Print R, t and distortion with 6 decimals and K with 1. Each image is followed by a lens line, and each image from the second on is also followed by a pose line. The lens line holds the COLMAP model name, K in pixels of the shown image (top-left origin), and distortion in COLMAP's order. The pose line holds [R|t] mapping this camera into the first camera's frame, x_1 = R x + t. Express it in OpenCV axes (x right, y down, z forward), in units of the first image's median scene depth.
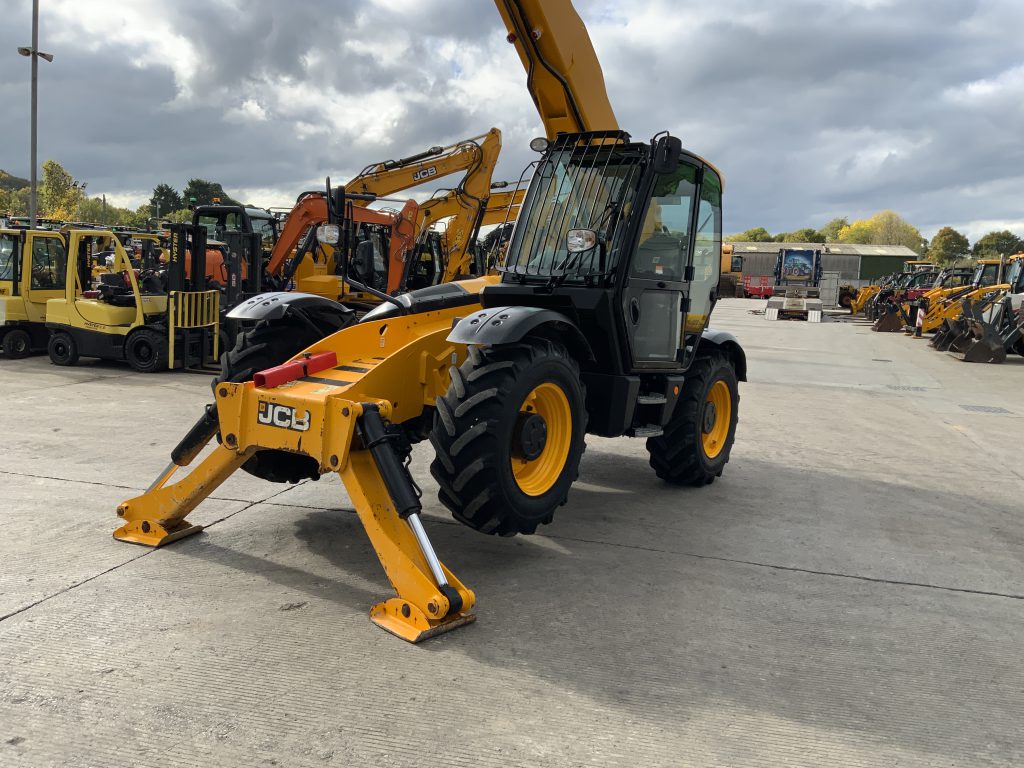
lens RADIAL K [[852.5, 0, 504.8], [0, 852.5, 390.7], [0, 0, 1]] dist [0.050601, -0.092131]
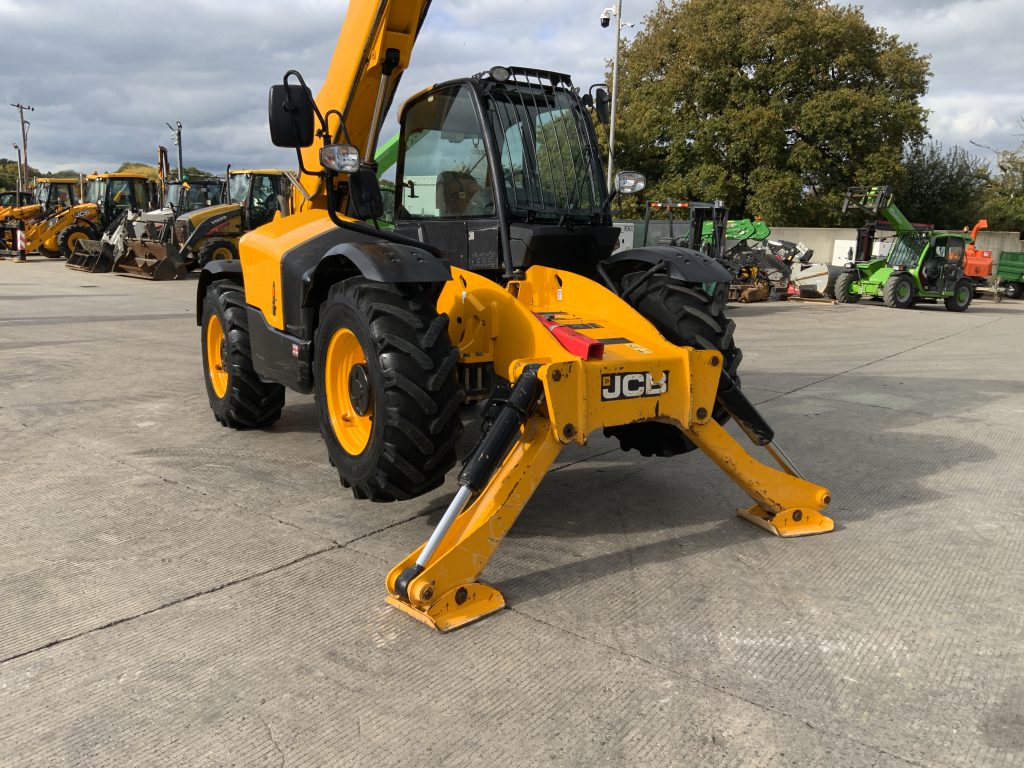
lens RADIAL K [[852.5, 0, 505.8], [0, 852.5, 388.2], [0, 0, 1]] dist [0.050601, -0.092131]
pose [[0.393381, -0.195946, 0.898252, -1.095727], [0.110664, 0.980012, 0.165317, -0.126067], [-0.912691, 0.034372, 0.407202, 0.756277]]
